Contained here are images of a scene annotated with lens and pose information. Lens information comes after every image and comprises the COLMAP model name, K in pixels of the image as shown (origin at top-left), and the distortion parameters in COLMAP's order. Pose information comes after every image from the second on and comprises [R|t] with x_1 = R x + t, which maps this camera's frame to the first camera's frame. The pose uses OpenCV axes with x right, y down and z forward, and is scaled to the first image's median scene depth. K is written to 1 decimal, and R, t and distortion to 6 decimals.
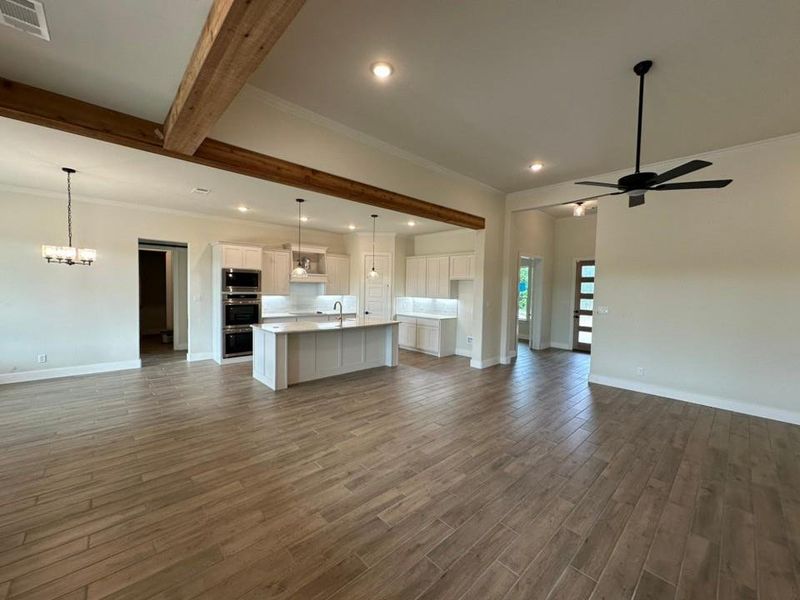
lens RADIAL K [[321.0, 0, 400.0], [0, 321.0, 300.0], [0, 0, 1]] dist [0.000694, 0.000054]
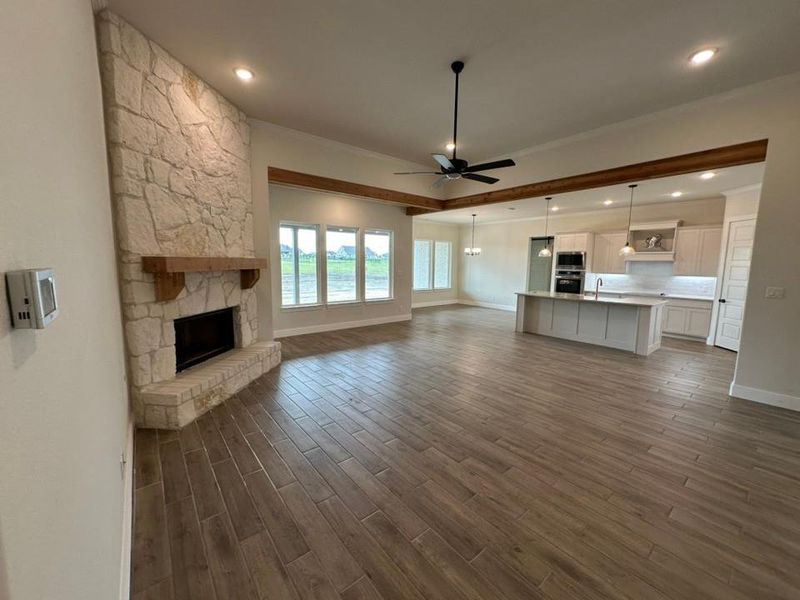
lens RADIAL K [[321.0, 0, 400.0], [0, 321.0, 300.0], [0, 0, 1]] dist [0.000694, 0.000054]
pose [[-0.066788, 0.097479, -0.992994, 0.776273], [-0.055731, 0.993298, 0.101257, 0.004821], [0.996210, 0.062103, -0.060908, 0.351390]]
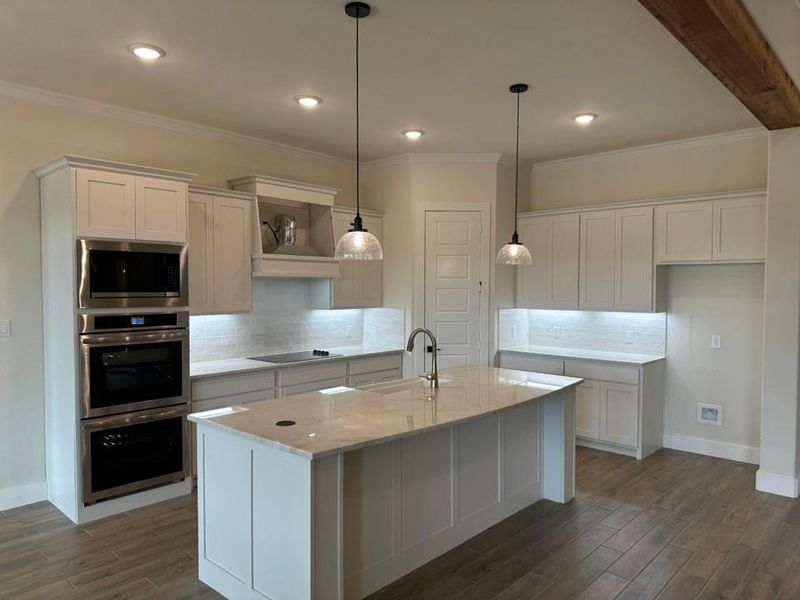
lens RADIAL K [[564.2, 0, 405.3], [0, 564.2, 301.8], [0, 0, 1]] dist [0.011067, 0.001873]
pose [[0.996370, -0.020253, 0.082680, -0.223946], [0.021141, 0.999728, -0.009875, -0.016967], [-0.082457, 0.011587, 0.996527, 0.324319]]
